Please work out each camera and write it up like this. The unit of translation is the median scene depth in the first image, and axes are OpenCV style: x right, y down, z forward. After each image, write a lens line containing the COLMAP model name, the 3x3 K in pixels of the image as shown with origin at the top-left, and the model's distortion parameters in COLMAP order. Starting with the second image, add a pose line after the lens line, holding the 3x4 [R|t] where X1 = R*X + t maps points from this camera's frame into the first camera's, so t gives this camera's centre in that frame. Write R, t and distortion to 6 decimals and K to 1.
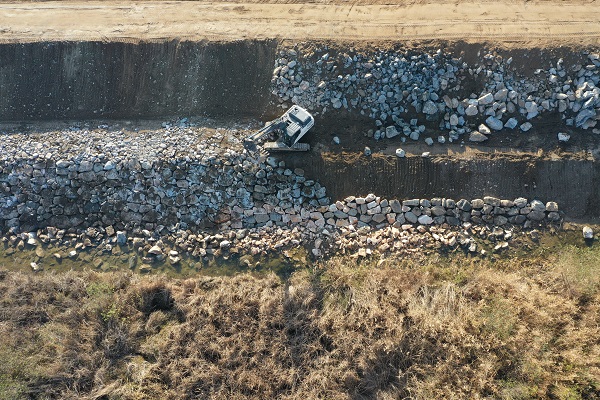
lens RADIAL K [[476.2, 0, 300.0], [0, 476.2, 200.0], [0, 0, 1]] dist [0.005963, 0.004169]
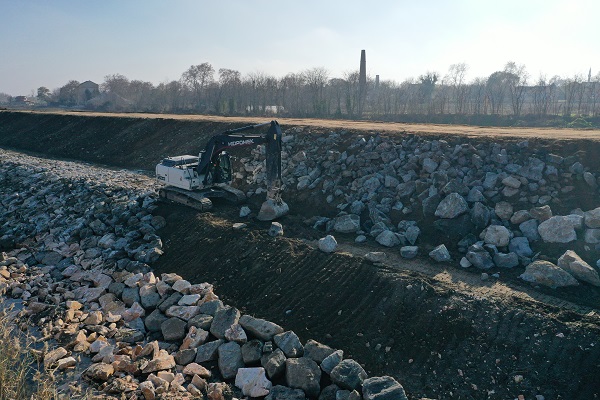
lens RADIAL K [[476.2, 0, 300.0], [0, 476.2, 200.0], [0, 0, 1]] dist [0.005963, 0.004169]
pose [[0.735094, 0.153599, -0.660336, 0.463342], [-0.607584, 0.581393, -0.541133, 0.119287], [0.300797, 0.798993, 0.520703, 0.748099]]
